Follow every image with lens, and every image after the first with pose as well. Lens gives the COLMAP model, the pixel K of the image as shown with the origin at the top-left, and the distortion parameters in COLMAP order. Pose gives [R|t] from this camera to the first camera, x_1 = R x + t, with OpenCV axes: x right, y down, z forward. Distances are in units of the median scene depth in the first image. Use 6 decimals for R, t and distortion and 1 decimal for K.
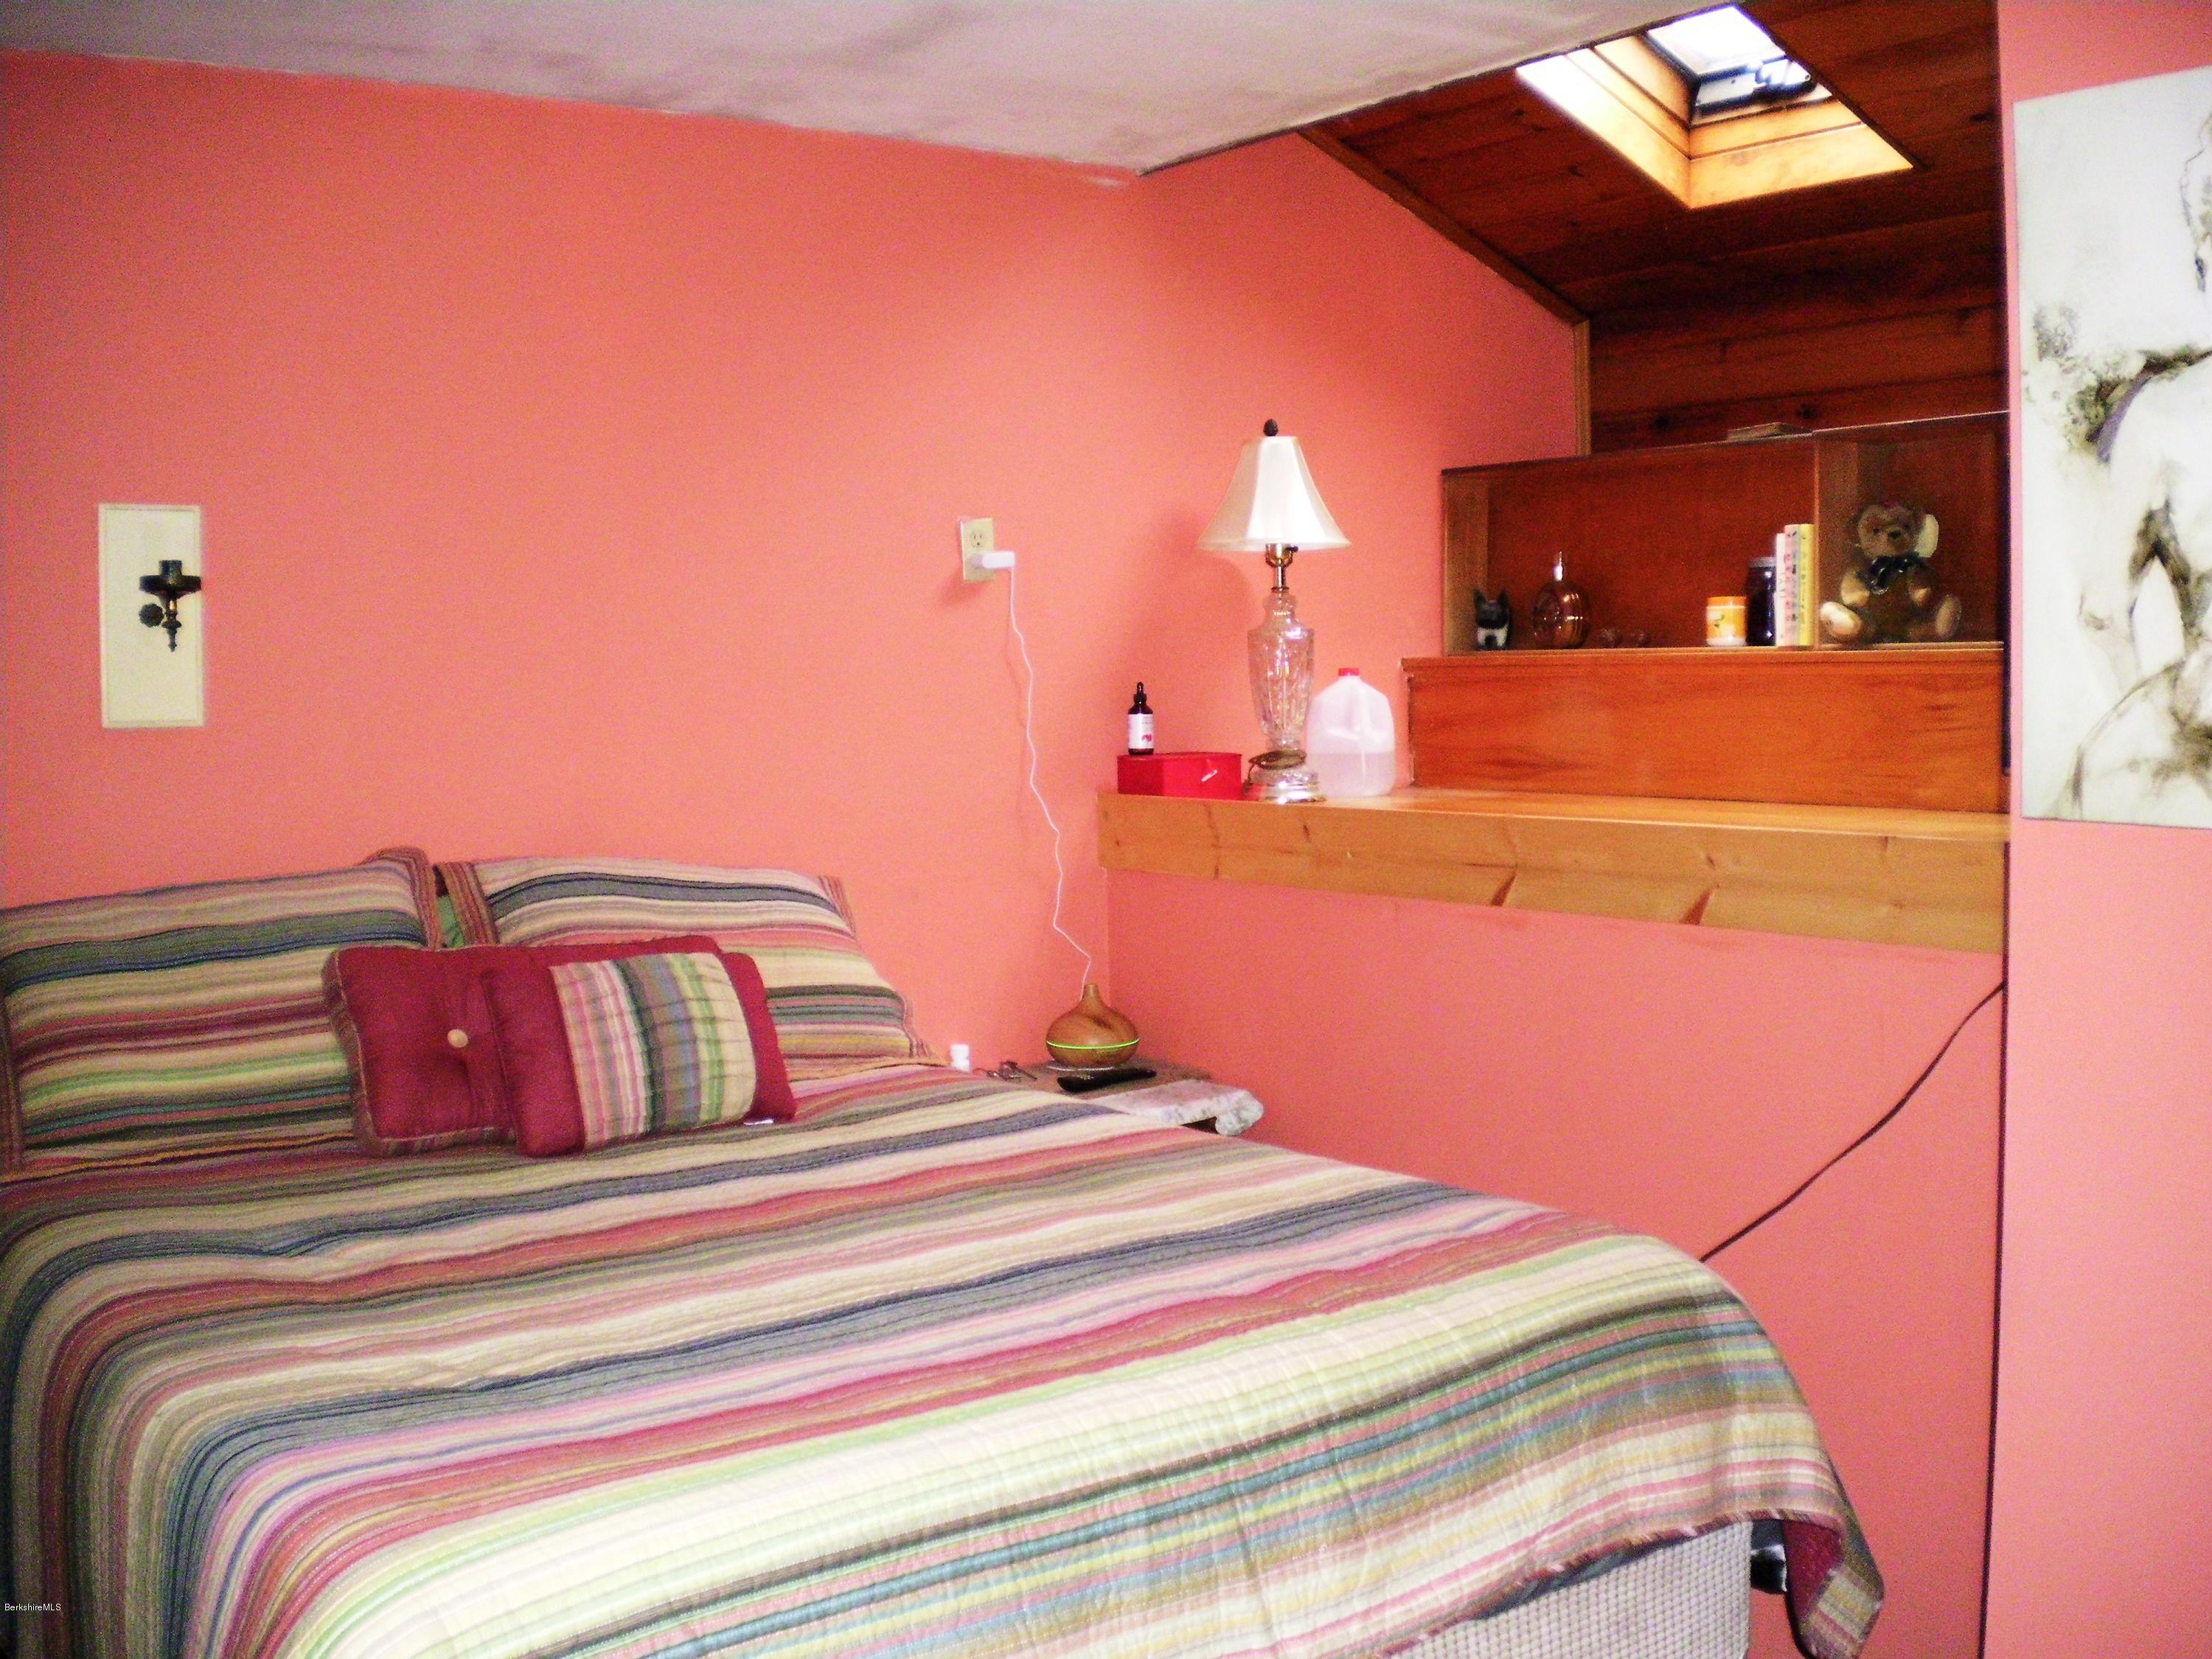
lens RADIAL K [[2410.1, 0, 1106.0], [0, 2410.1, 829.5], [0, 0, 1]] dist [-0.024071, -0.249823]
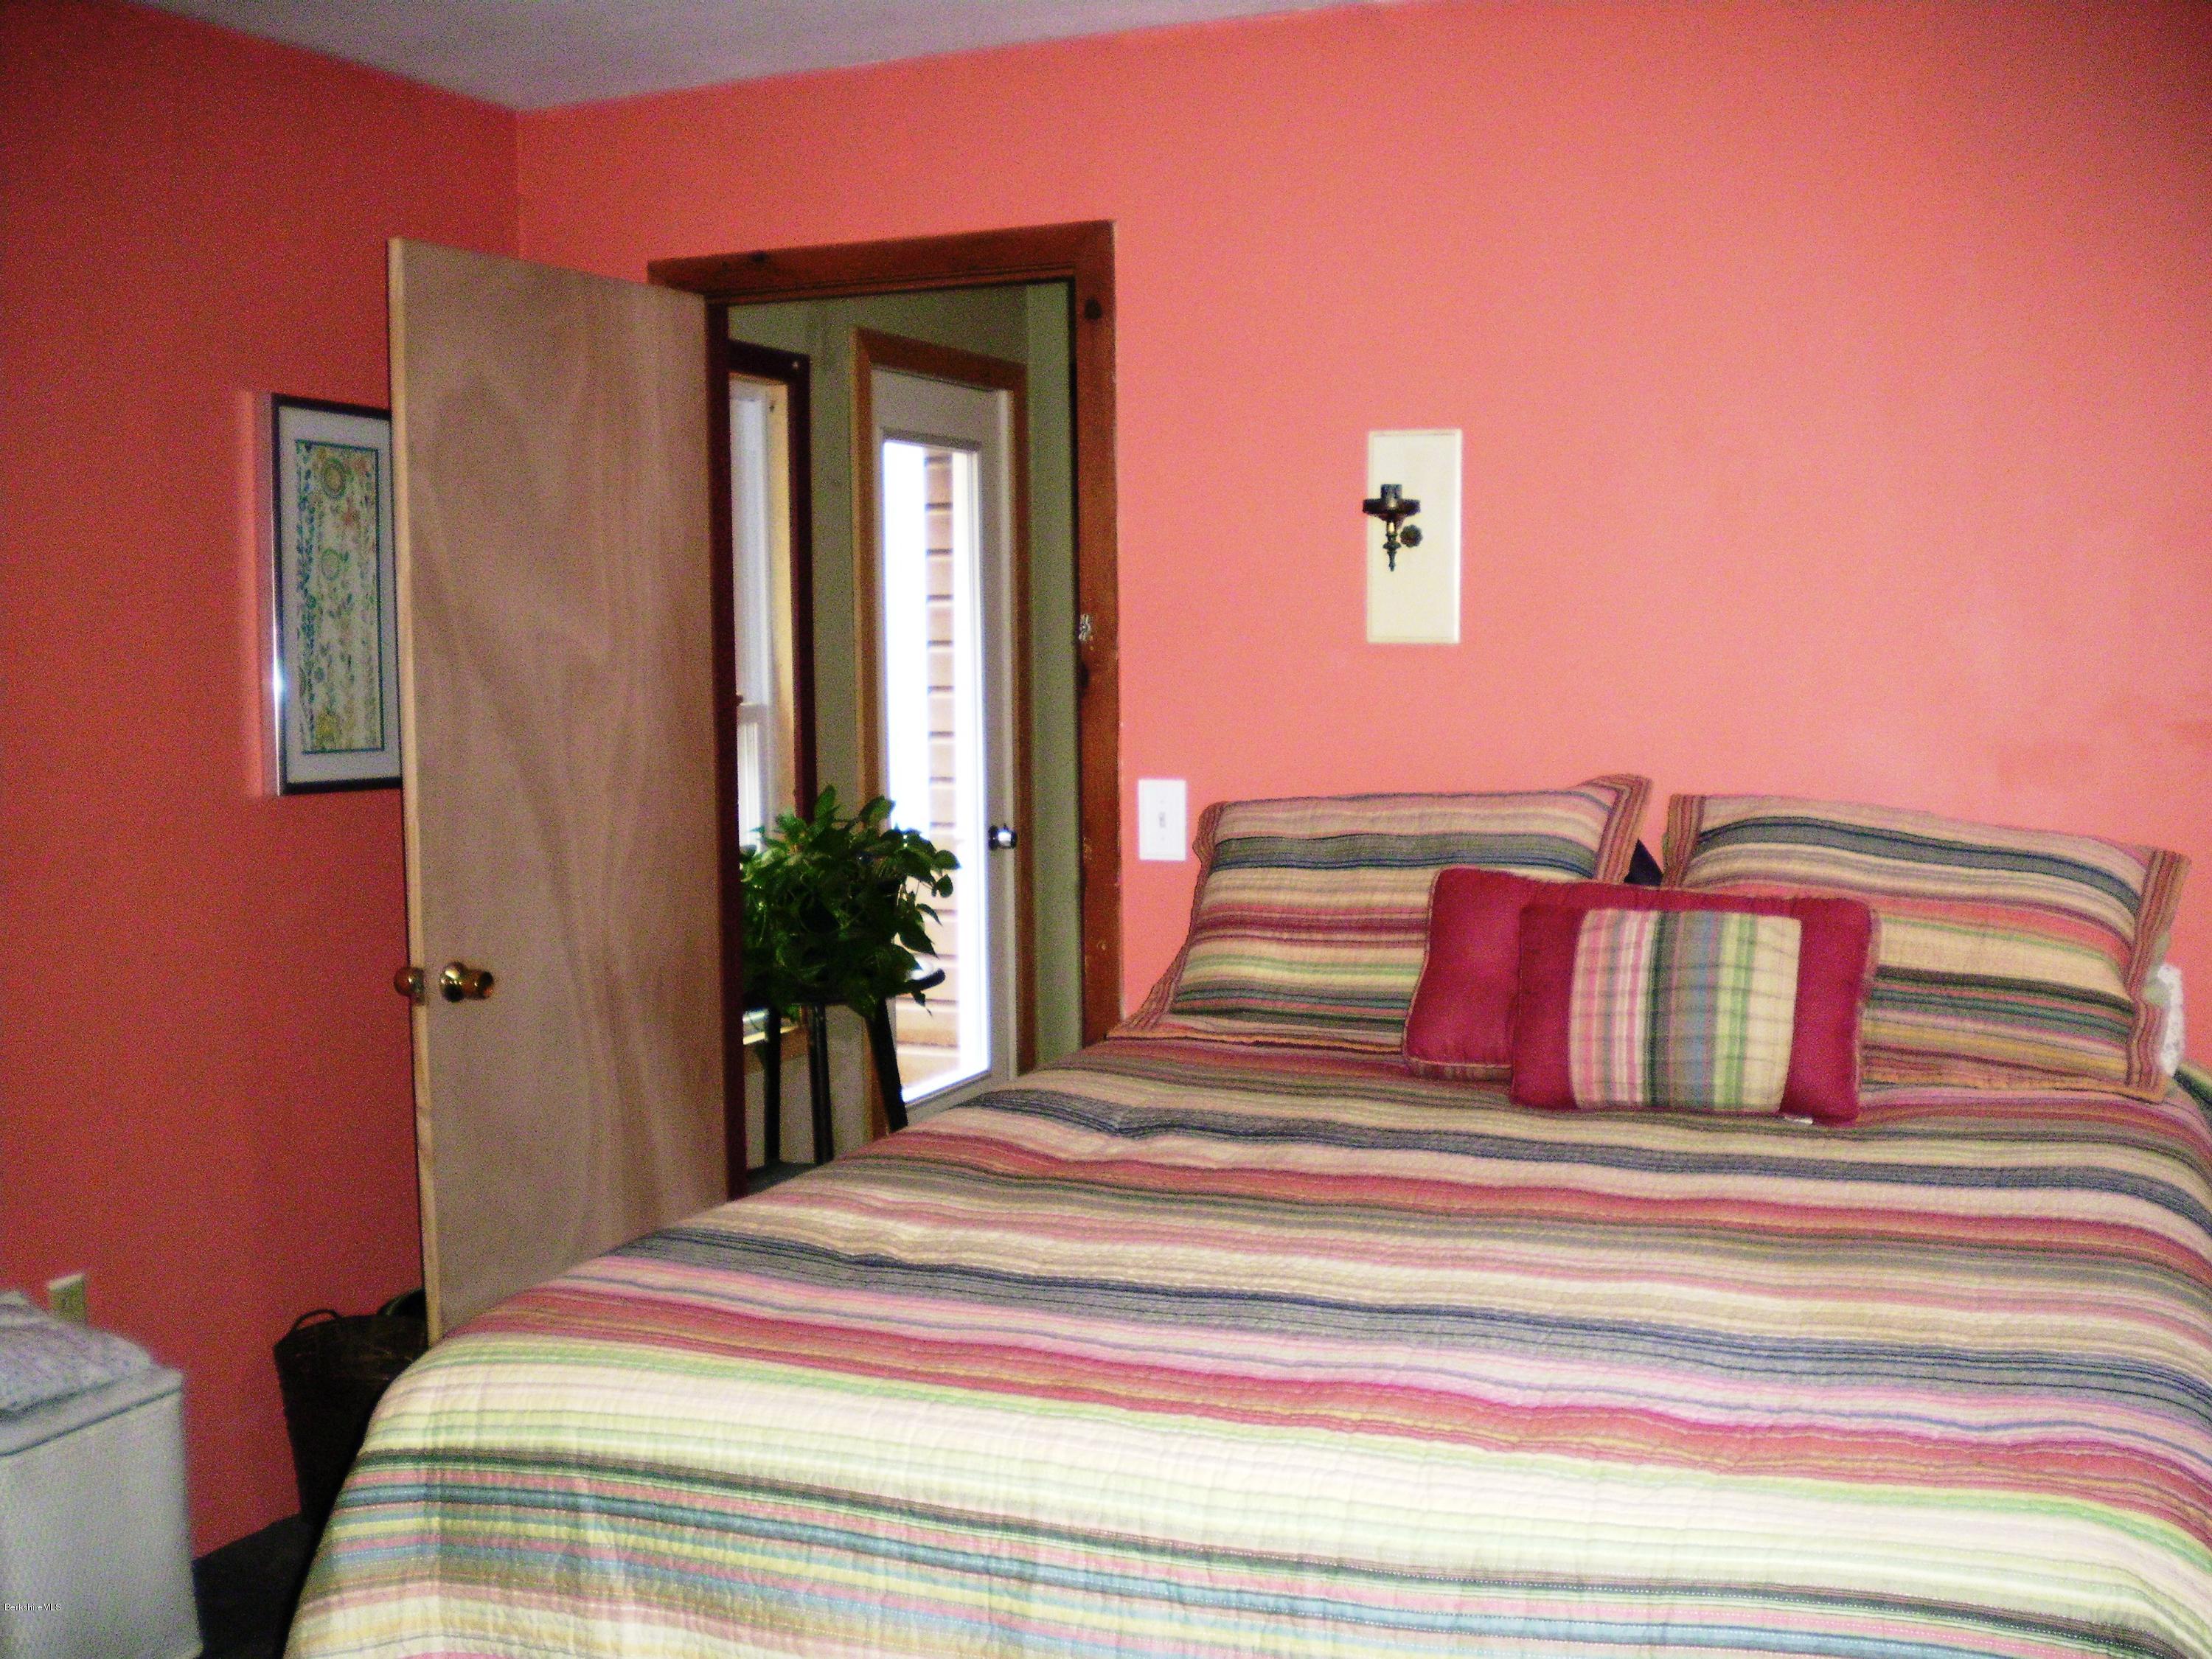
lens RADIAL K [[2410.1, 0, 1106.0], [0, 2410.1, 829.5], [0, 0, 1]] dist [-0.024071, -0.249823]
pose [[0.473948, 0.082750, -0.876656, 0.496828], [-0.047110, 0.996532, 0.068596, -0.028752], [0.879292, 0.008788, 0.476203, 0.389724]]
